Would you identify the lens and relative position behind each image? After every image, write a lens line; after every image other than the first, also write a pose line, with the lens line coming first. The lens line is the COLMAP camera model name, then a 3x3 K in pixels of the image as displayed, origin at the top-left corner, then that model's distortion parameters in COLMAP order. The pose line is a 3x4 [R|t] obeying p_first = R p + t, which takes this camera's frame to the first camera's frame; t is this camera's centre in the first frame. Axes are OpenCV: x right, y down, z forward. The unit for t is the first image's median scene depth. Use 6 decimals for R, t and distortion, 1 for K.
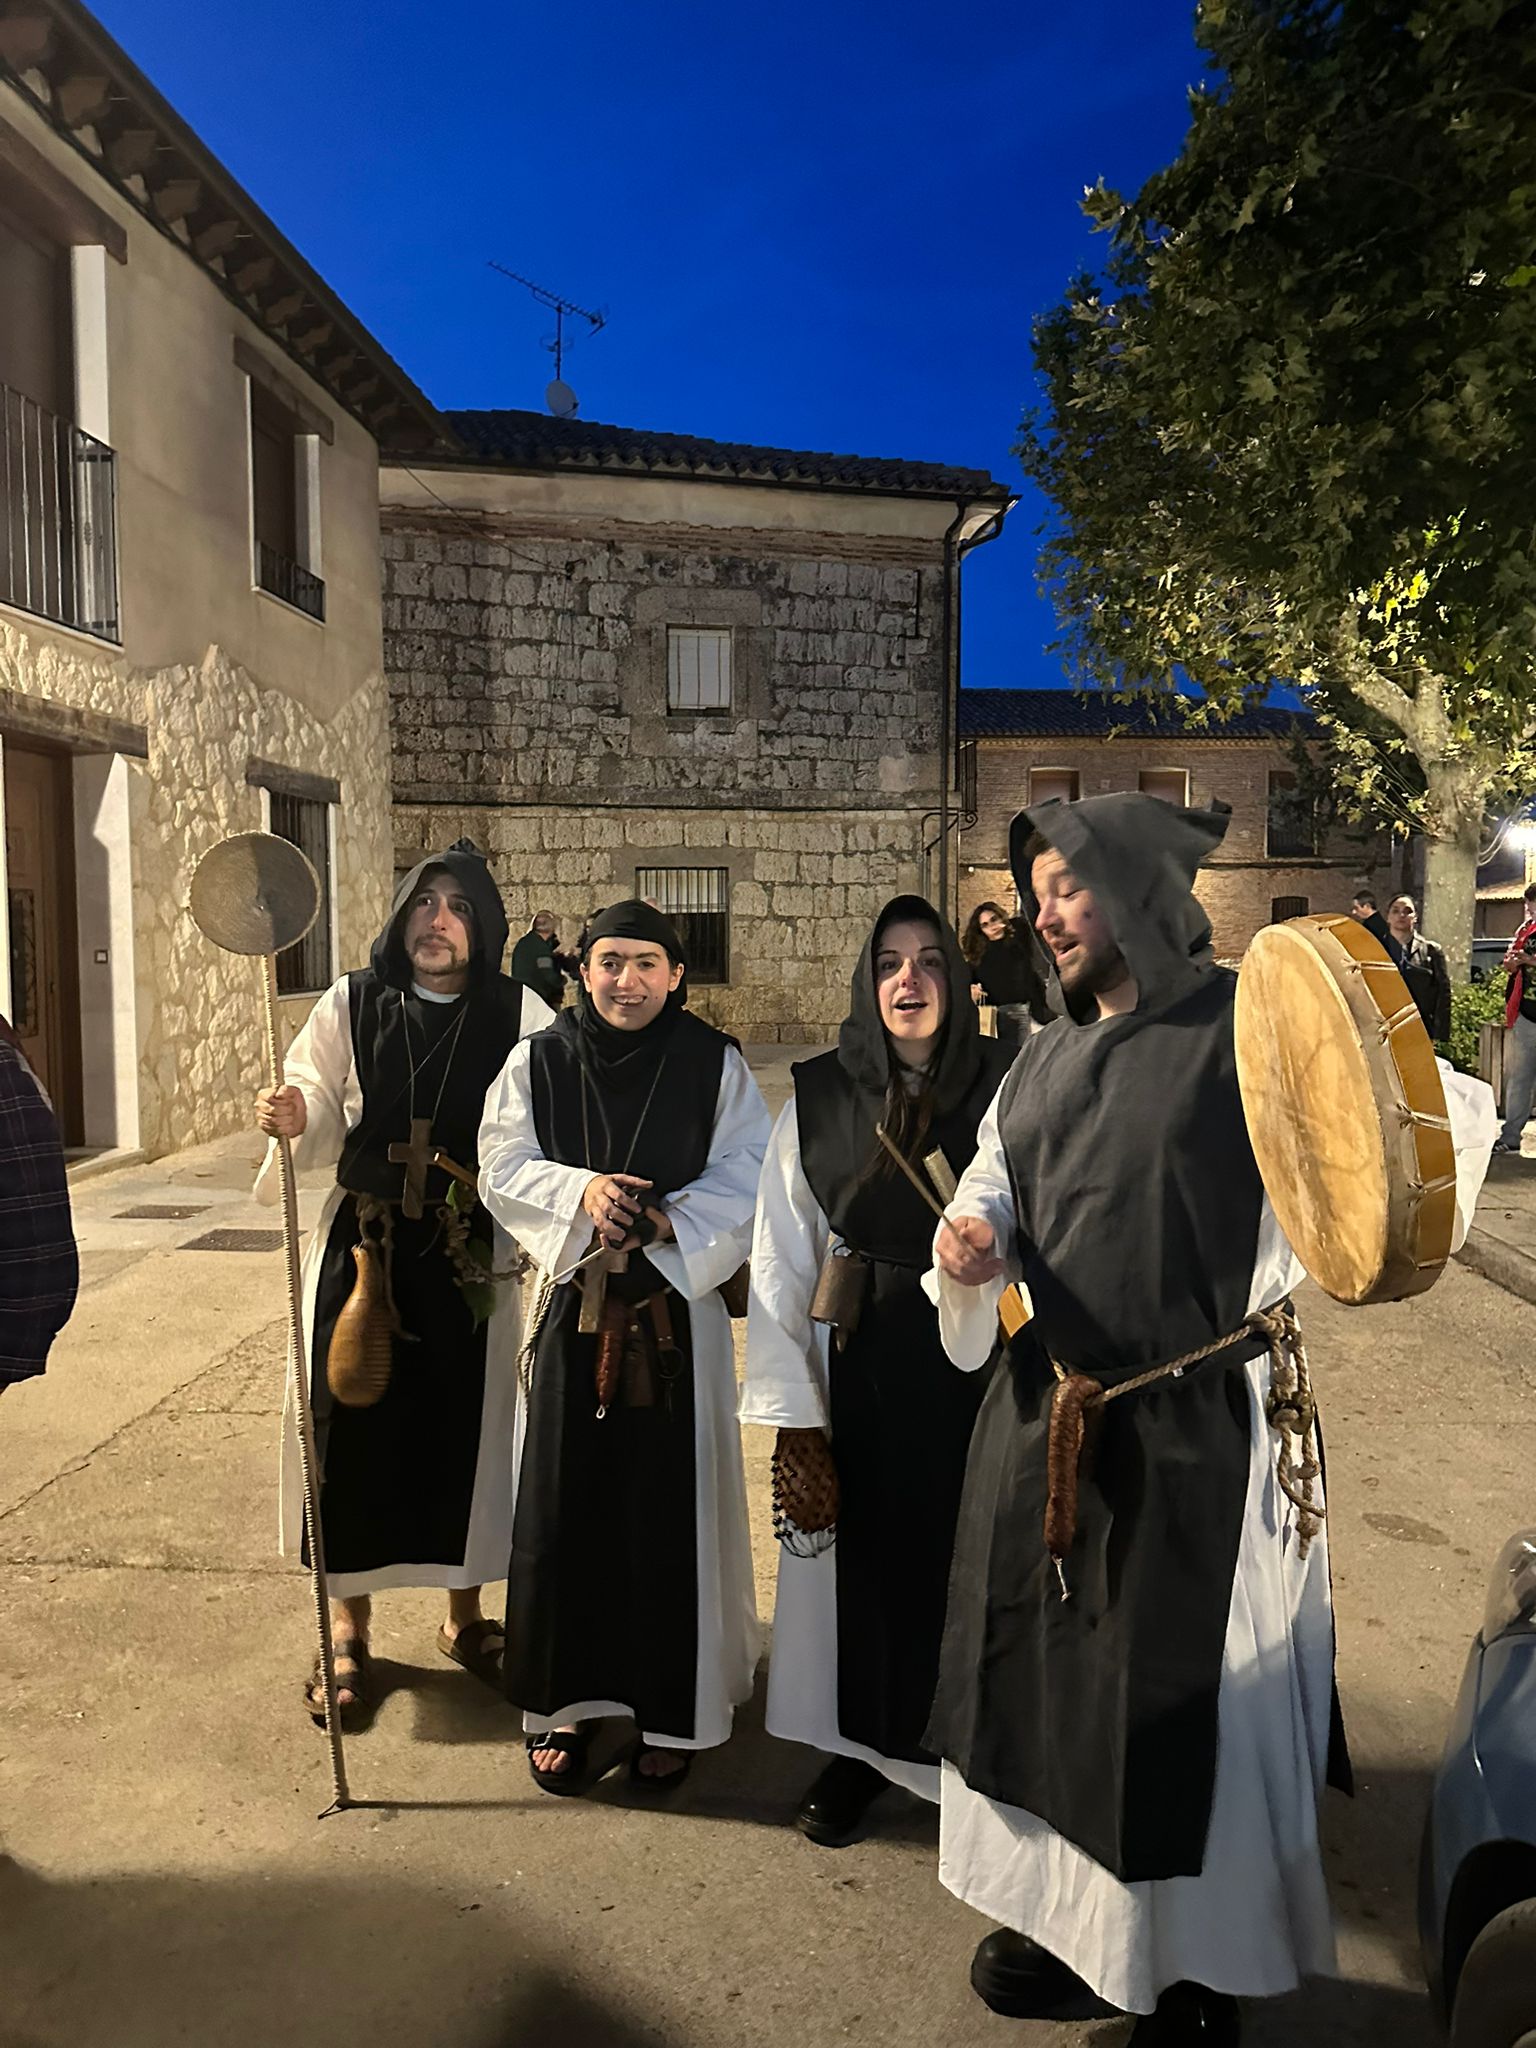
lens RADIAL K [[1486.8, 0, 768.1], [0, 1486.8, 1031.1], [0, 0, 1]] dist [0.127285, -0.194891]
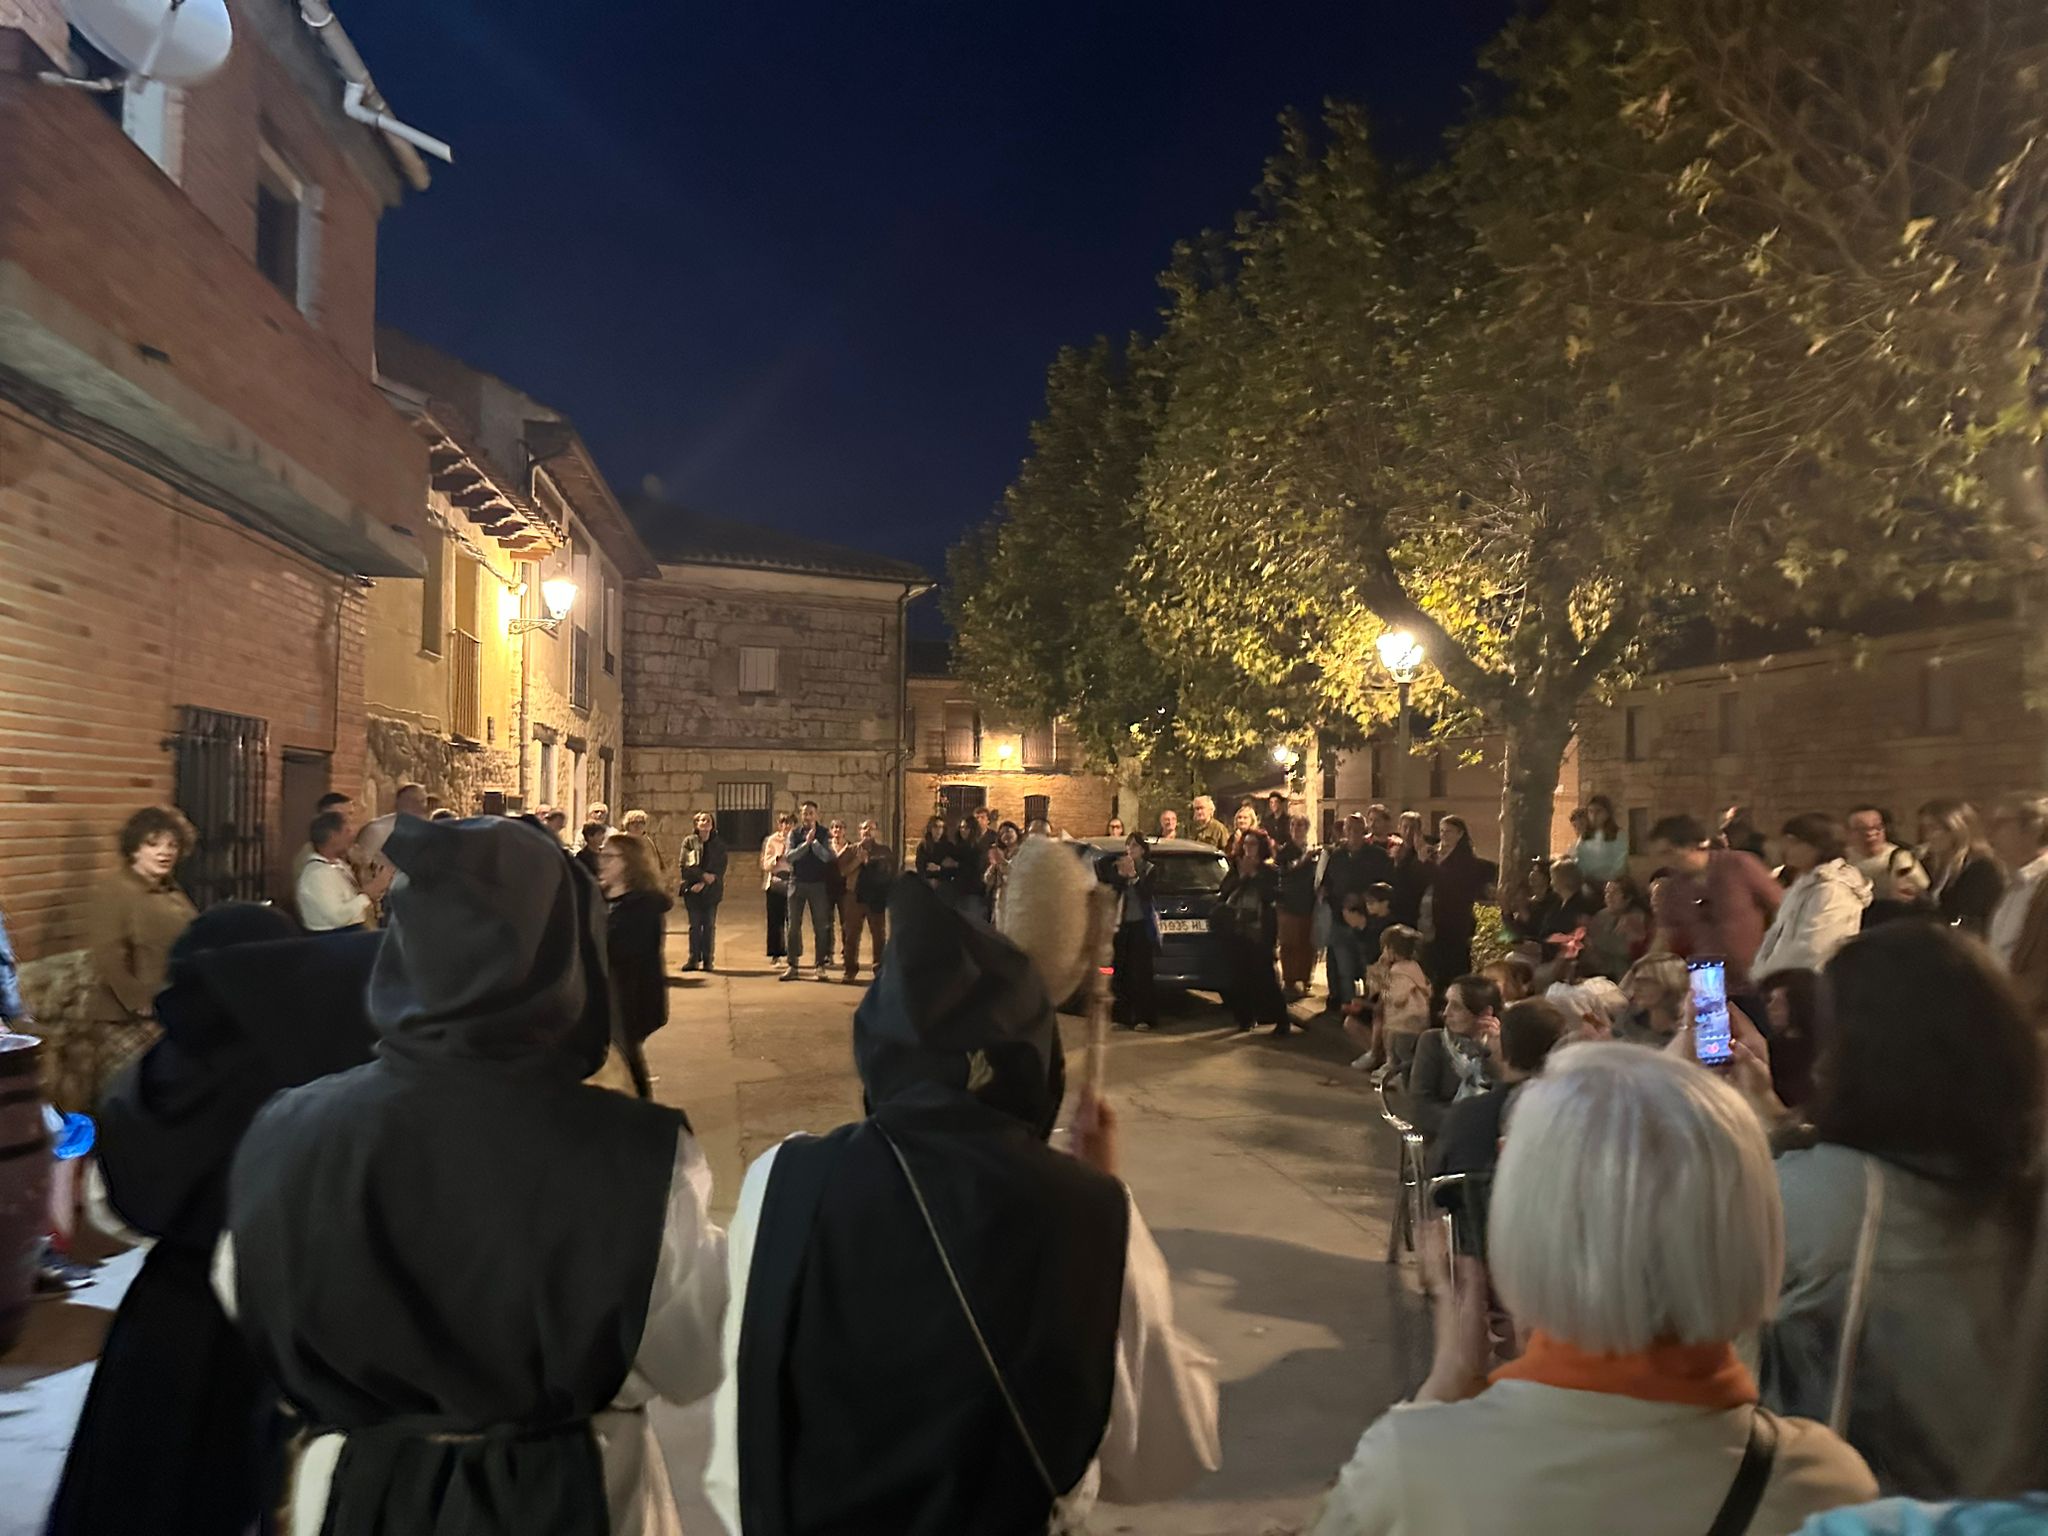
lens RADIAL K [[1486.8, 0, 1024.0], [0, 1486.8, 768.0], [0, 0, 1]] dist [0.127285, -0.194891]
pose [[0.974414, 0.013137, 0.224375, -0.132100], [0.008469, 0.995435, -0.095061, 0.038374], [-0.224600, 0.094529, 0.969855, -0.734541]]
